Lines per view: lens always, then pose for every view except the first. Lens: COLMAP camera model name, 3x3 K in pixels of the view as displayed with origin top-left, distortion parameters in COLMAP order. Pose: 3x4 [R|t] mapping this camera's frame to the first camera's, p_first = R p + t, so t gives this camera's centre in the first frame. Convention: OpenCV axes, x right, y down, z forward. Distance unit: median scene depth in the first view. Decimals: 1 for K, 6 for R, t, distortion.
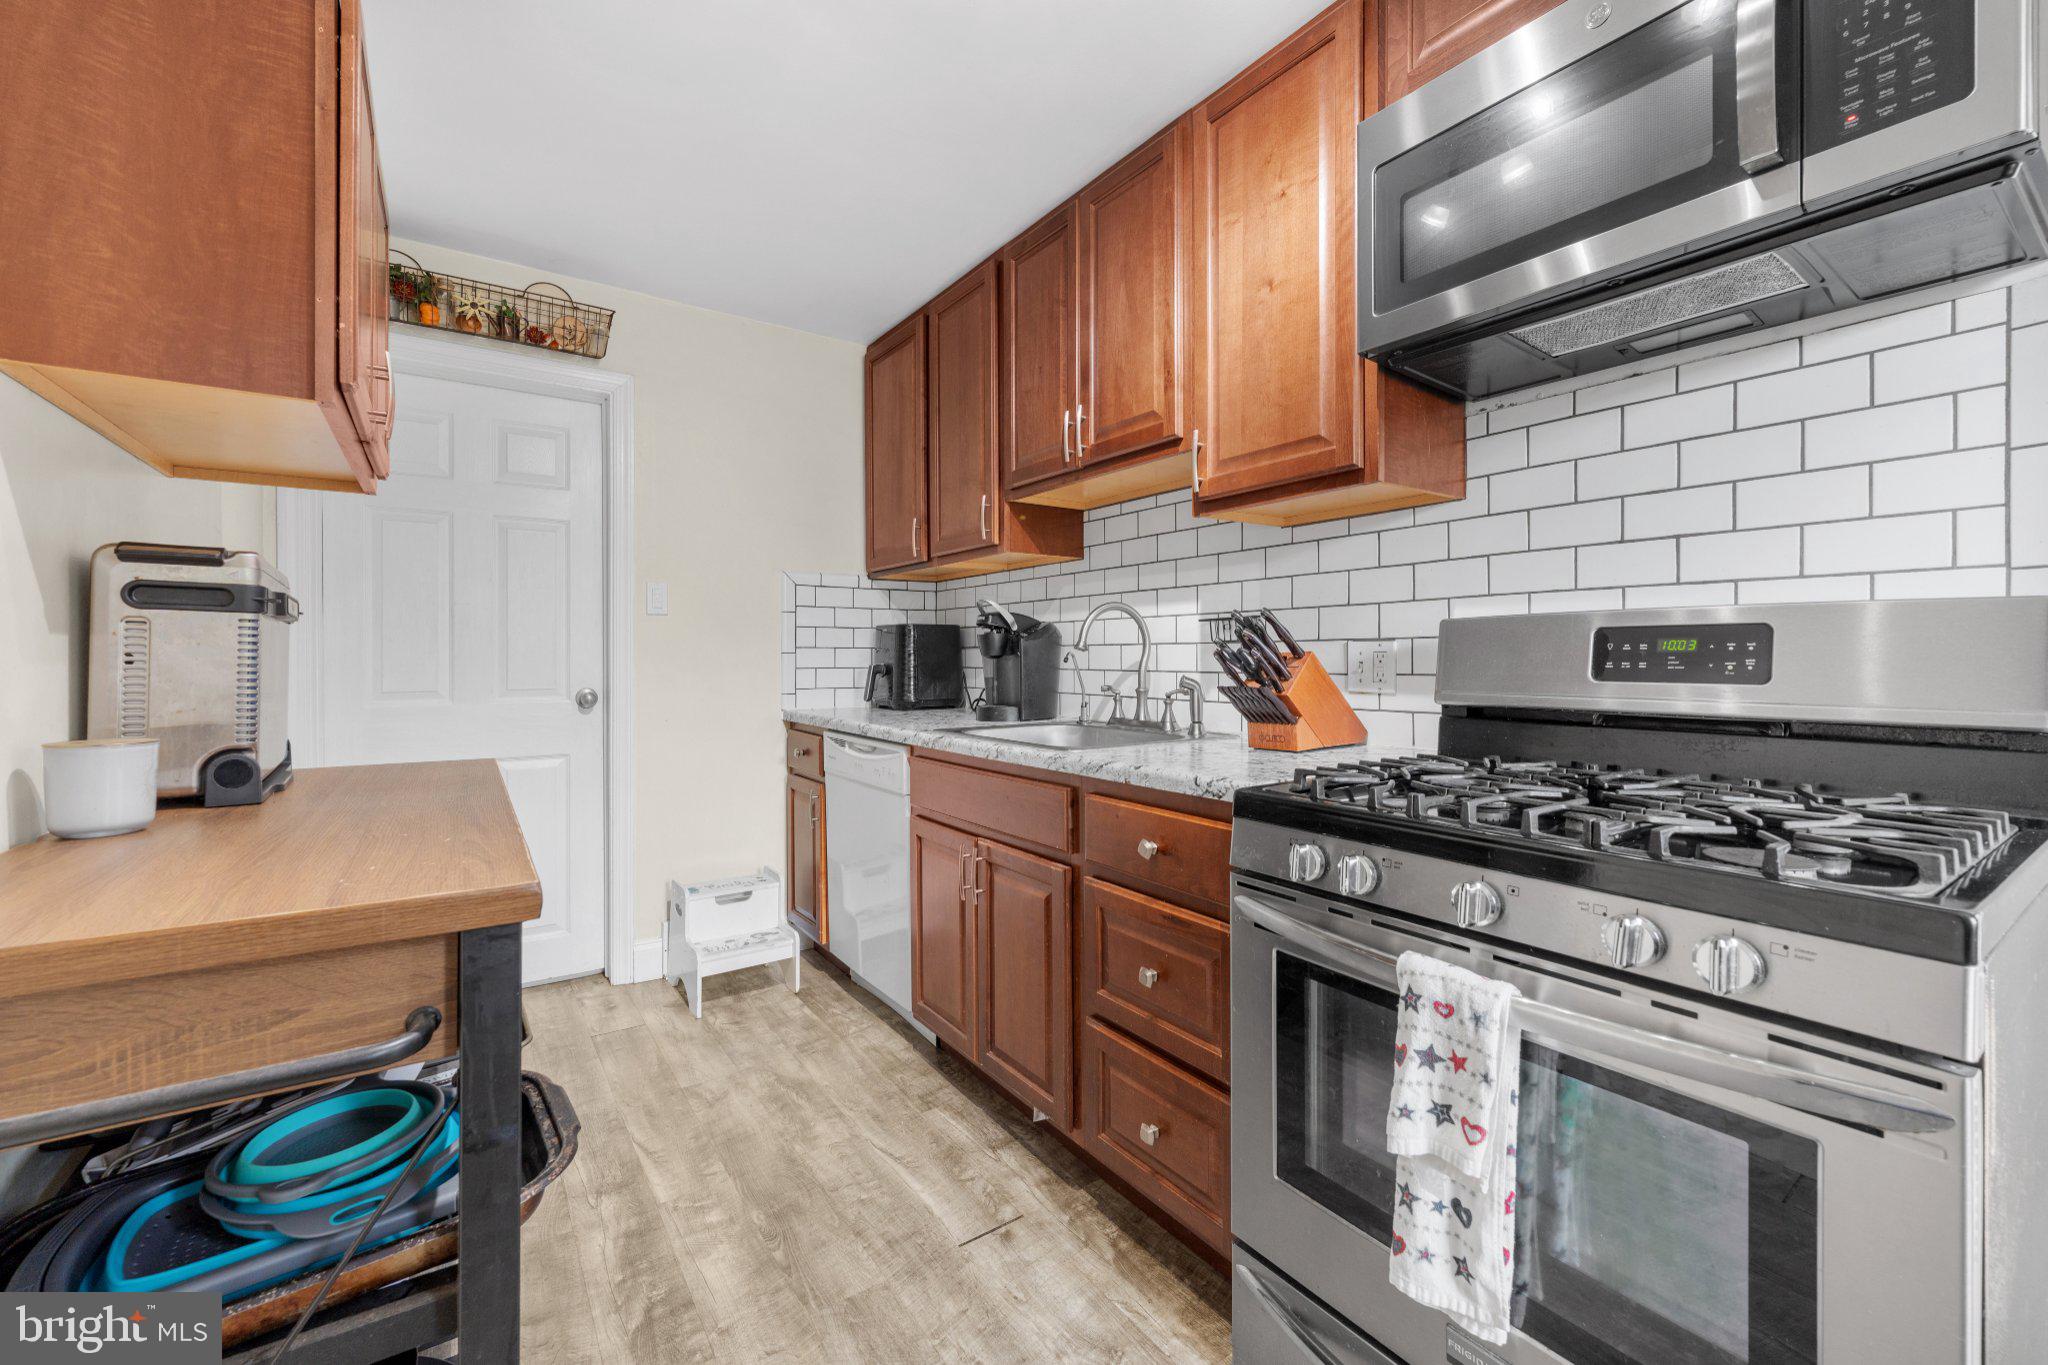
lens RADIAL K [[826.4, 0, 1045.6], [0, 826.4, 661.5], [0, 0, 1]] dist [0.000837, -0.001858]
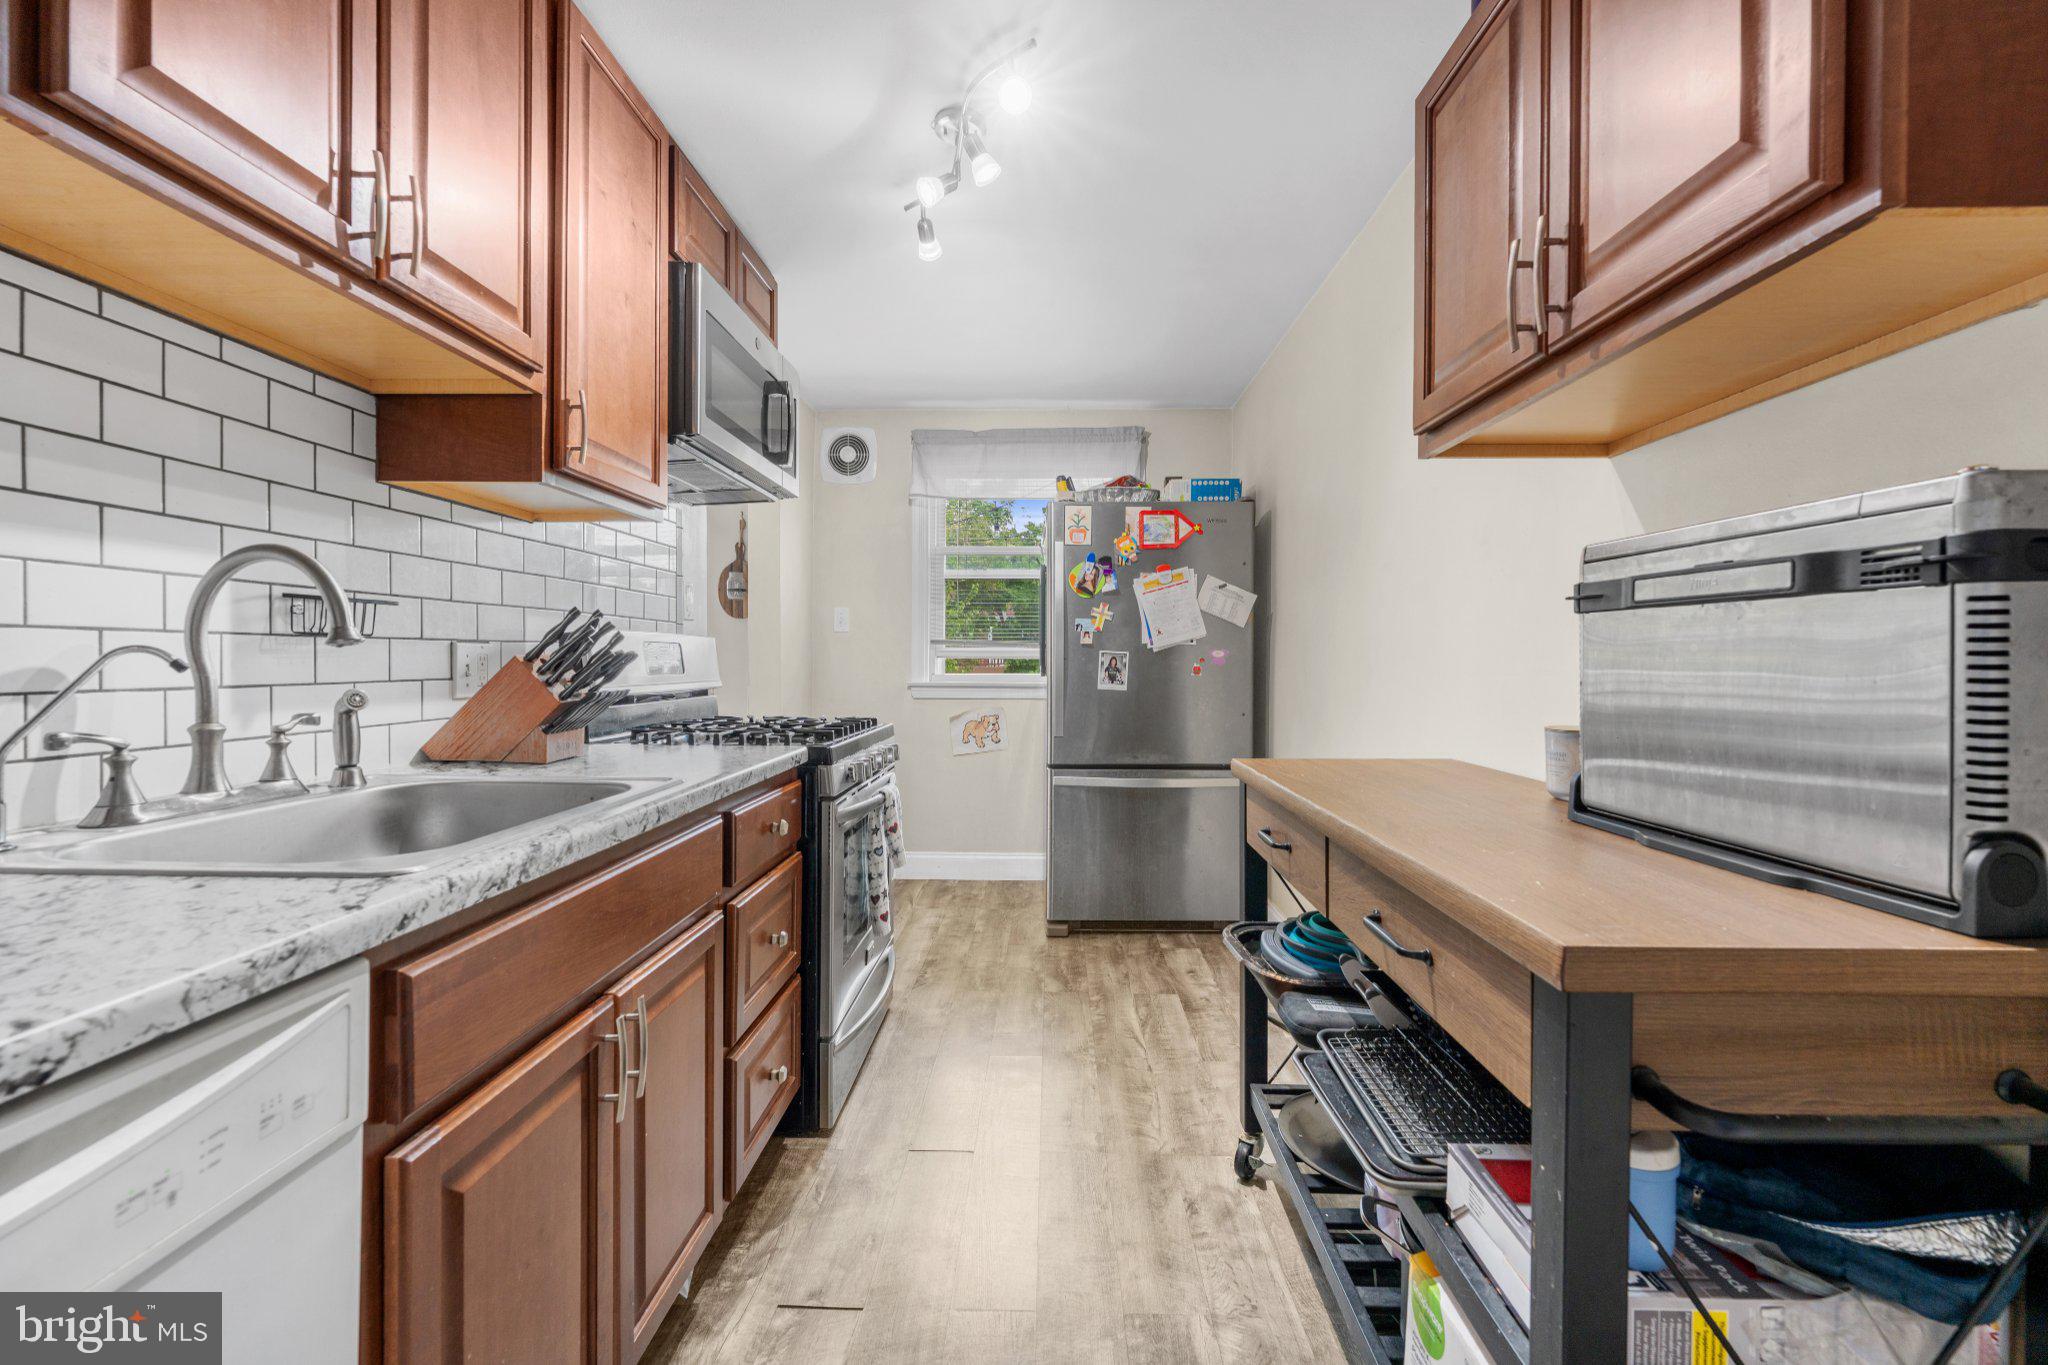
lens RADIAL K [[826.4, 0, 1017.3], [0, 826.4, 667.2], [0, 0, 1]] dist [0.000837, -0.001858]
pose [[-0.783743, -0.006233, 0.621054, -0.760944], [0.002176, 0.999916, 0.012781, -0.008028], [-0.621081, 0.011369, -0.783664, 1.519598]]
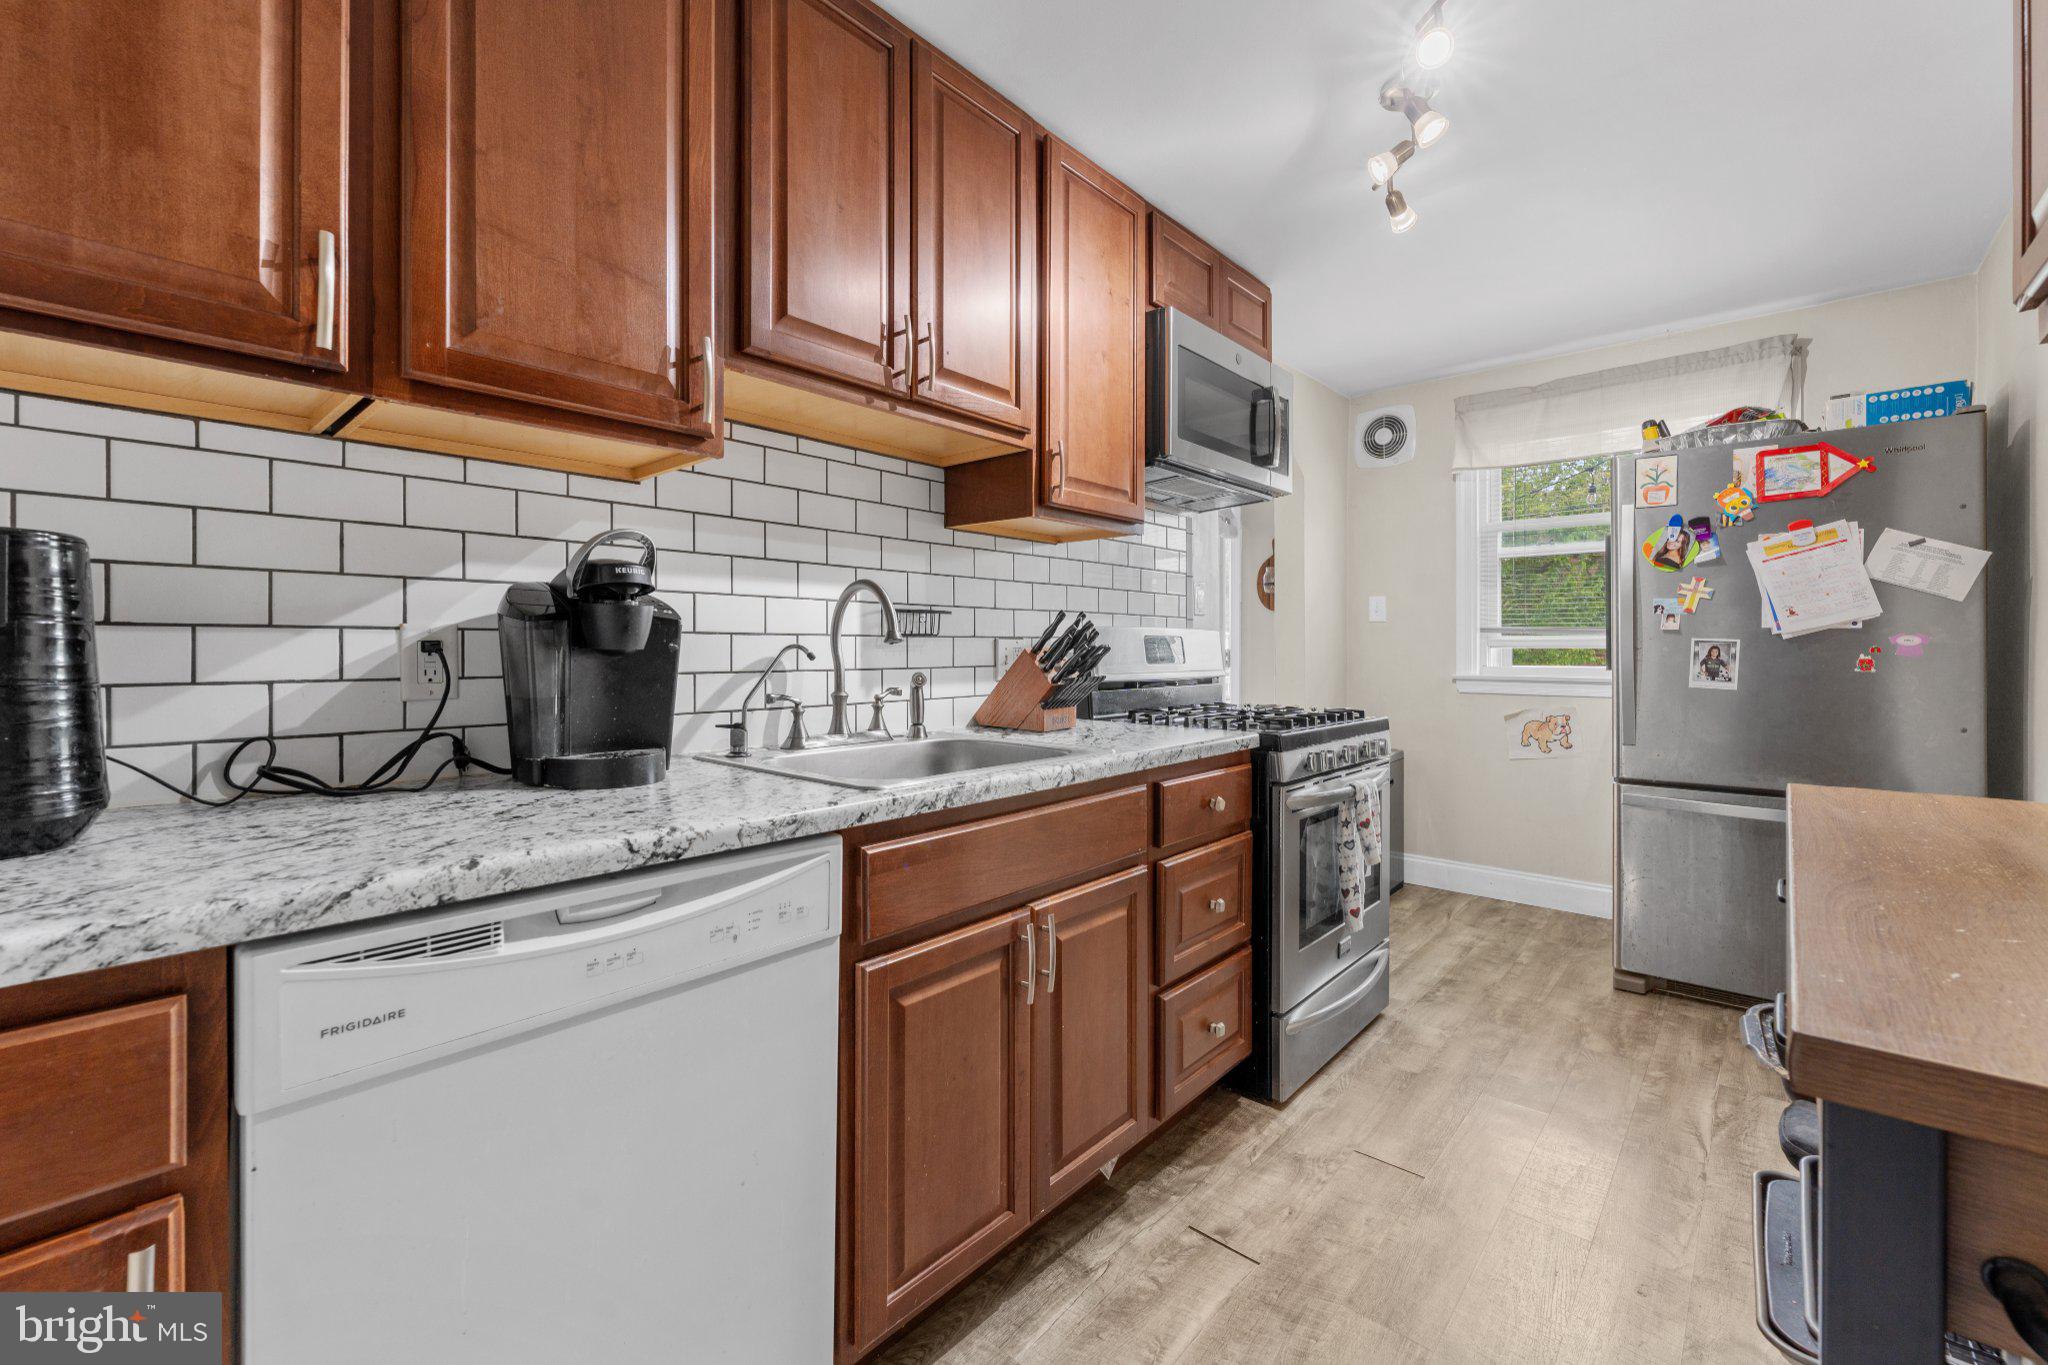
lens RADIAL K [[826.4, 0, 1022.0], [0, 826.4, 650.4], [0, 0, 1]] dist [0.000837, -0.001858]
pose [[-0.205187, 0.000180, 0.978723, -0.942870], [0.006926, 0.999975, 0.001268, -0.009440], [-0.978698, 0.007039, -0.205183, 1.392693]]
